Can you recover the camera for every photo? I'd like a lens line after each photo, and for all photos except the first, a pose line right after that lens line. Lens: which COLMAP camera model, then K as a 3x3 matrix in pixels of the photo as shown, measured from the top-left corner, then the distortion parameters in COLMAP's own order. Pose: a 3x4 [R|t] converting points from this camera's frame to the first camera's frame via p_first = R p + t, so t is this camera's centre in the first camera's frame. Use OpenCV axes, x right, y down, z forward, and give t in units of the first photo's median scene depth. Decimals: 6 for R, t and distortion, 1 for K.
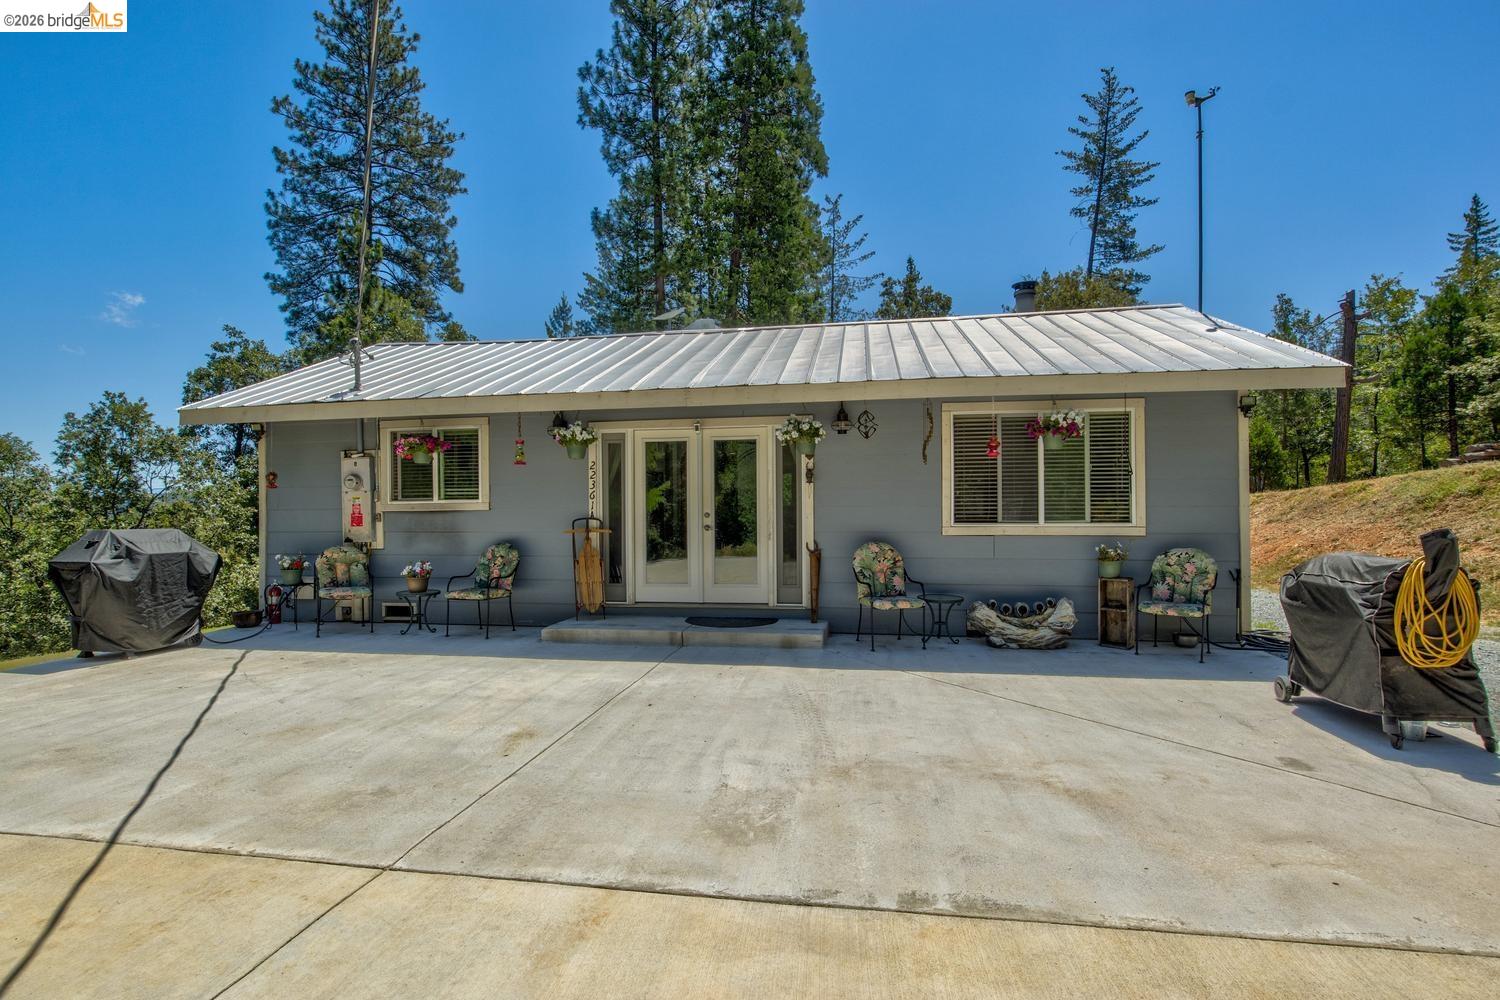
lens RADIAL K [[760.5, 0, 748.0], [0, 760.5, 510.2], [0, 0, 1]] dist [-0.005978, 0.001355]
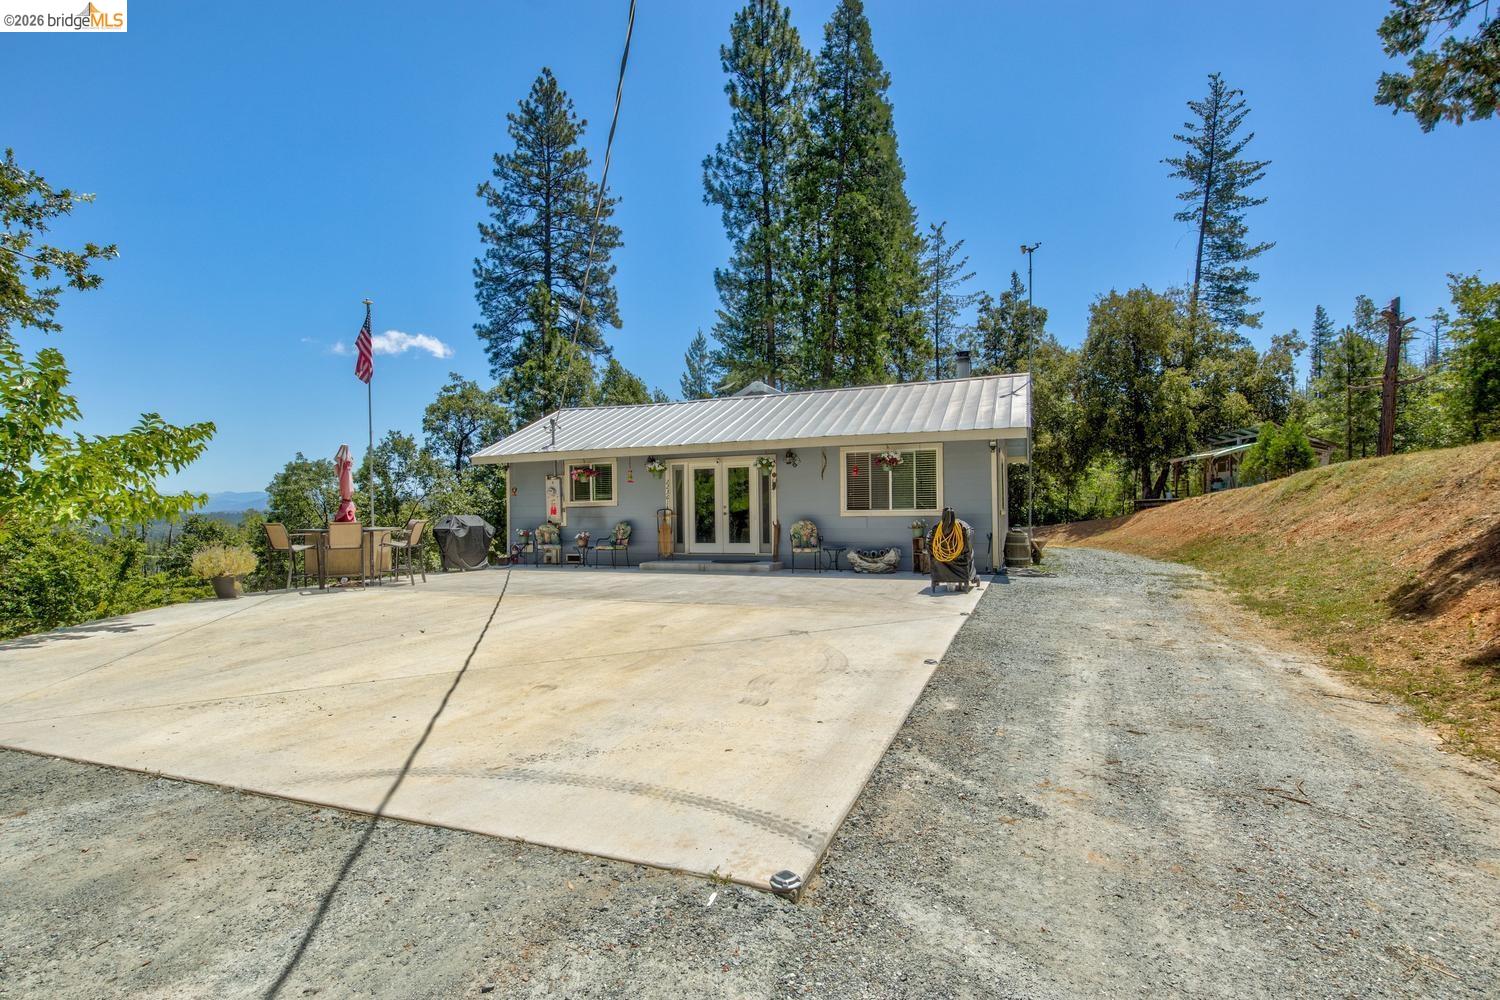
lens RADIAL K [[760.5, 0, 743.3], [0, 760.5, 506.1], [0, 0, 1]] dist [-0.005978, 0.001355]
pose [[0.977895, -0.008707, -0.208914, 0.090613], [0.007825, 0.999957, -0.005047, 0.003186], [0.208949, 0.003300, 0.977921, -0.198165]]
